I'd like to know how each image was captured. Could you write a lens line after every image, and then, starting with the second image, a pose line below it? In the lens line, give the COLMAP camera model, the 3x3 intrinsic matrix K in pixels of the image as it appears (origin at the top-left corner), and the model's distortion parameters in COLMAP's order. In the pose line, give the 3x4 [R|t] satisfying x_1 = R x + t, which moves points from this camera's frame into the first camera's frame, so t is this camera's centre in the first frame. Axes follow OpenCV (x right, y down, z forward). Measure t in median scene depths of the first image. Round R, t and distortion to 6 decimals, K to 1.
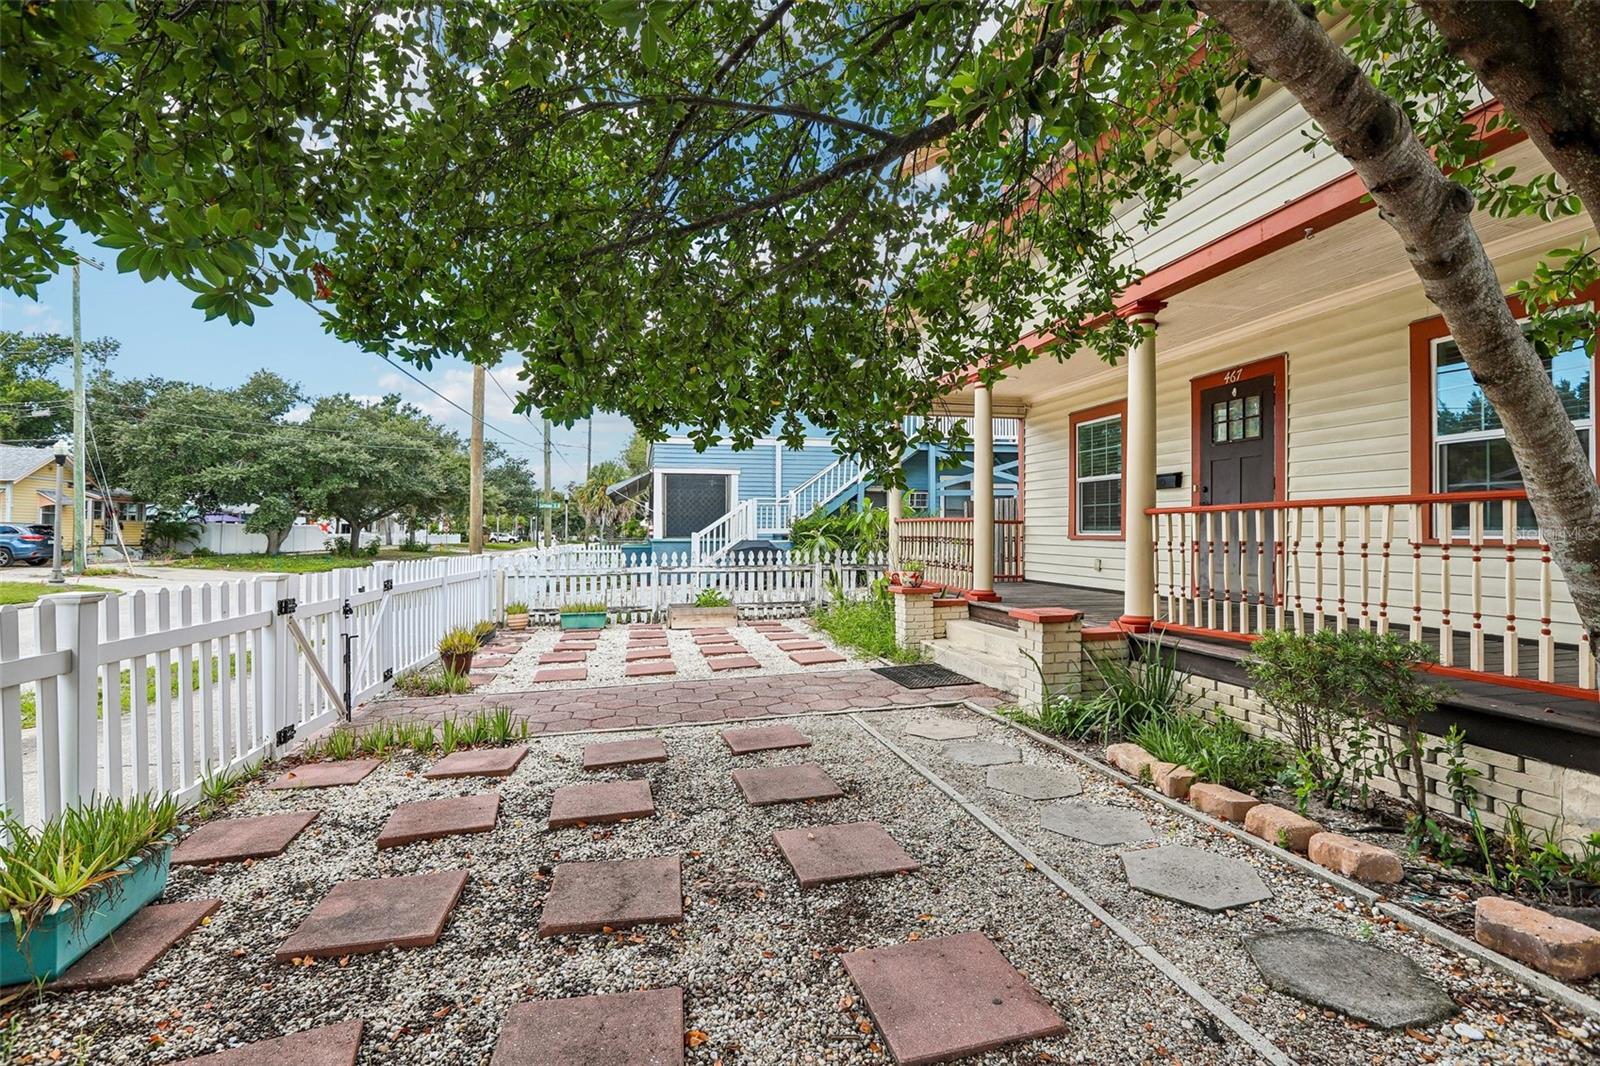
lens RADIAL K [[728.6, 0, 800.0], [0, 728.6, 533.0], [0, 0, 1]] dist [-0.037796, 0.000318]
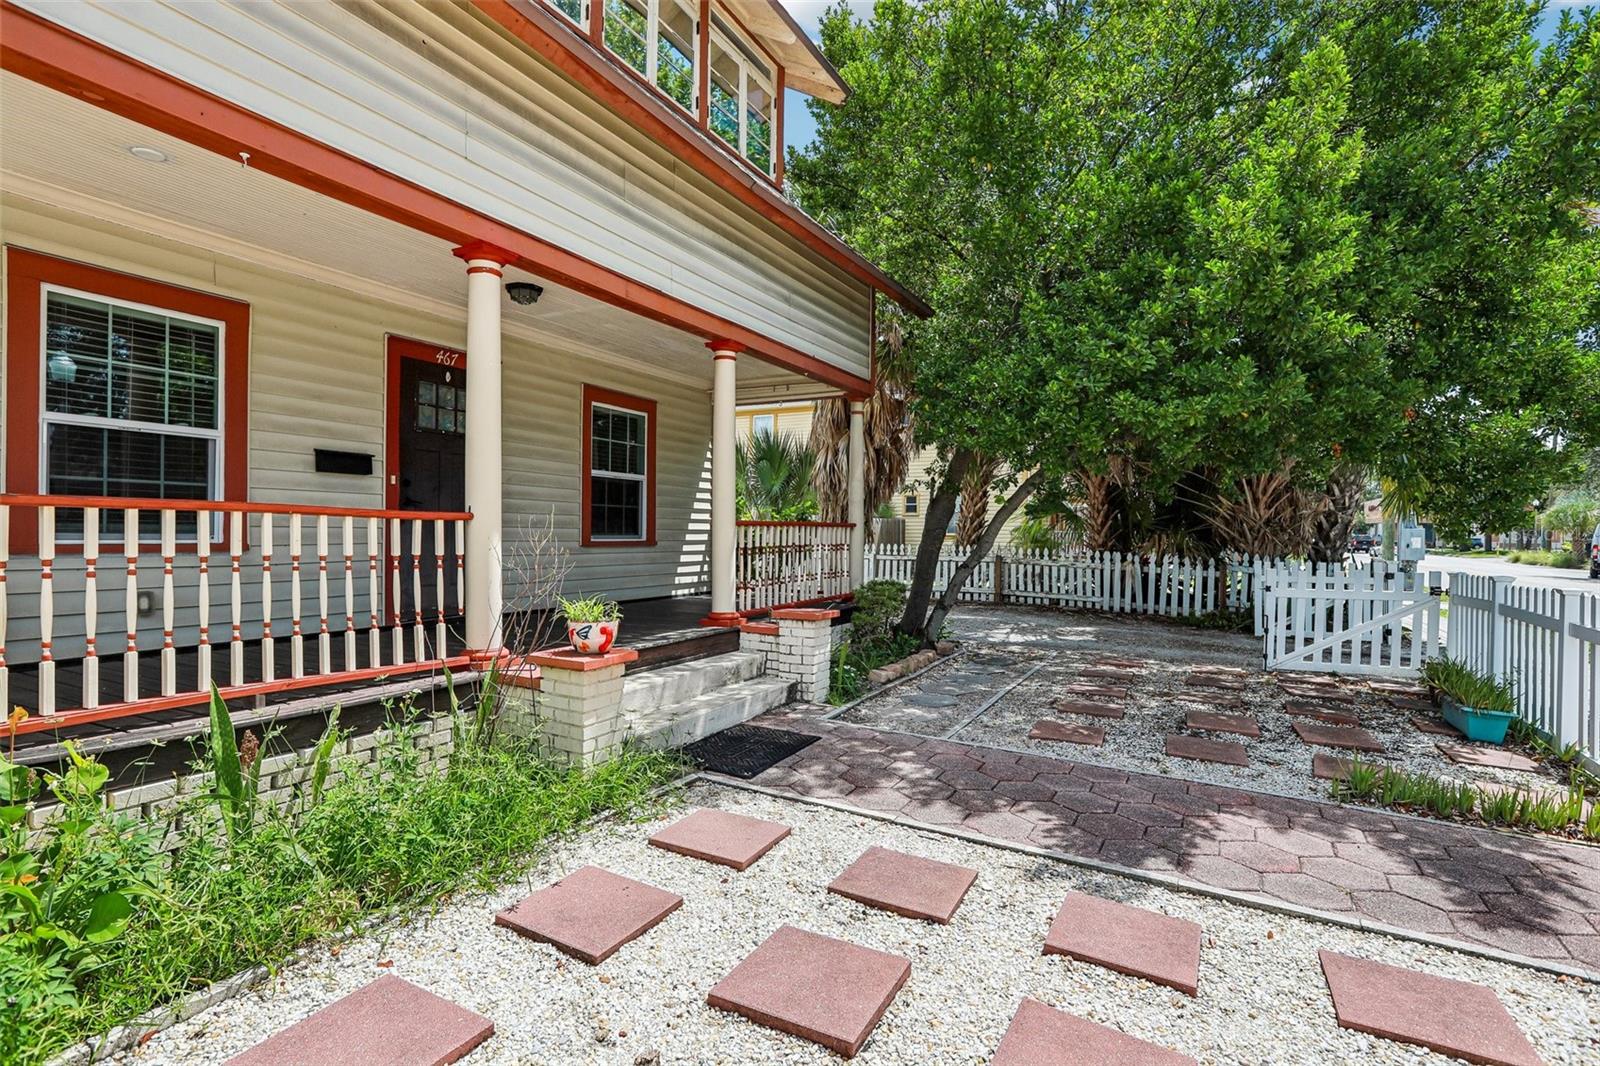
lens RADIAL K [[807.1, 0, 800.0], [0, 807.1, 533.0], [0, 0, 1]] dist [-0.049371, 0.023909]
pose [[-0.737199, 0.003534, 0.675666, -0.355184], [-0.001238, 0.999978, -0.006581, -0.000106], [-0.675674, -0.005688, -0.737178, 1.390019]]
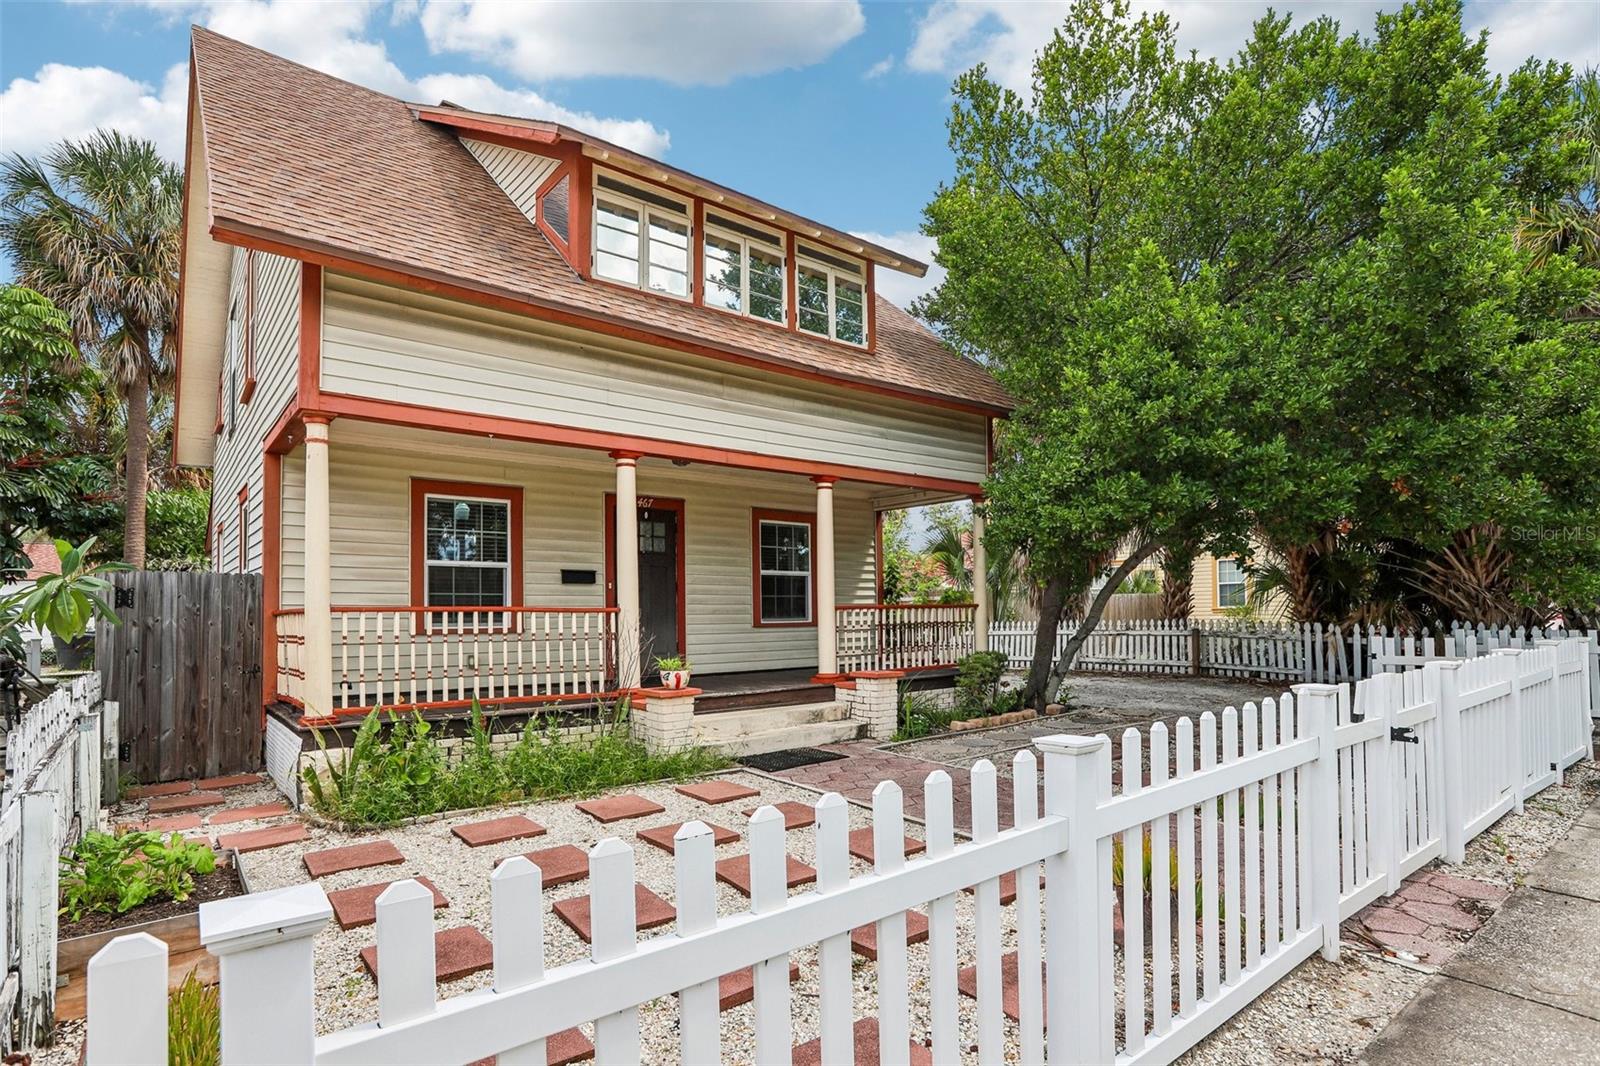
lens RADIAL K [[816.1, 0, 802.9], [0, 816.1, 593.8], [0, 0, 1]] dist [-0.048054, 0.000215]
pose [[-0.434428, 0.039242, 0.899851, -0.830003], [0.020184, 0.999224, -0.033831, 0.003036], [-0.900480, 0.003465, -0.434883, 1.353045]]
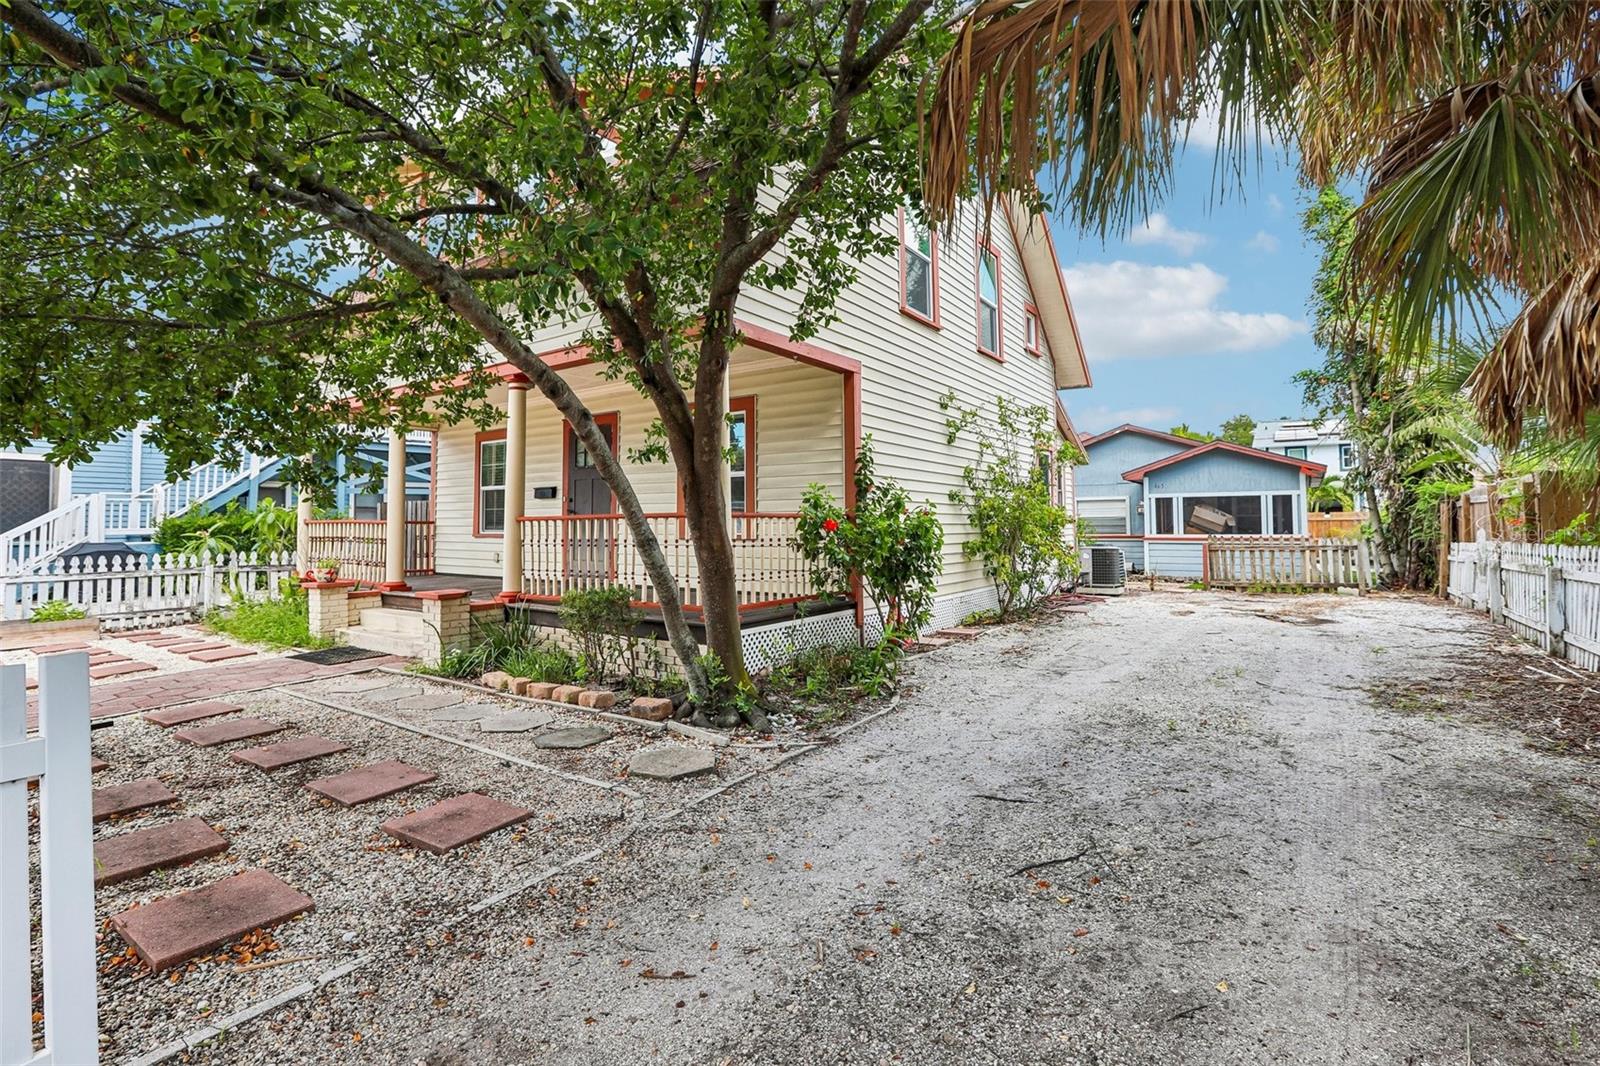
lens RADIAL K [[727.0, 0, 754.2], [0, 727.0, 500.3], [0, 0, 1]] dist [-0.000271, 0.000327]
pose [[0.762313, 0.017442, 0.646974, -0.073872], [0.007156, 0.999349, -0.035373, -0.008737], [-0.647169, 0.031595, 0.761691, -0.298722]]
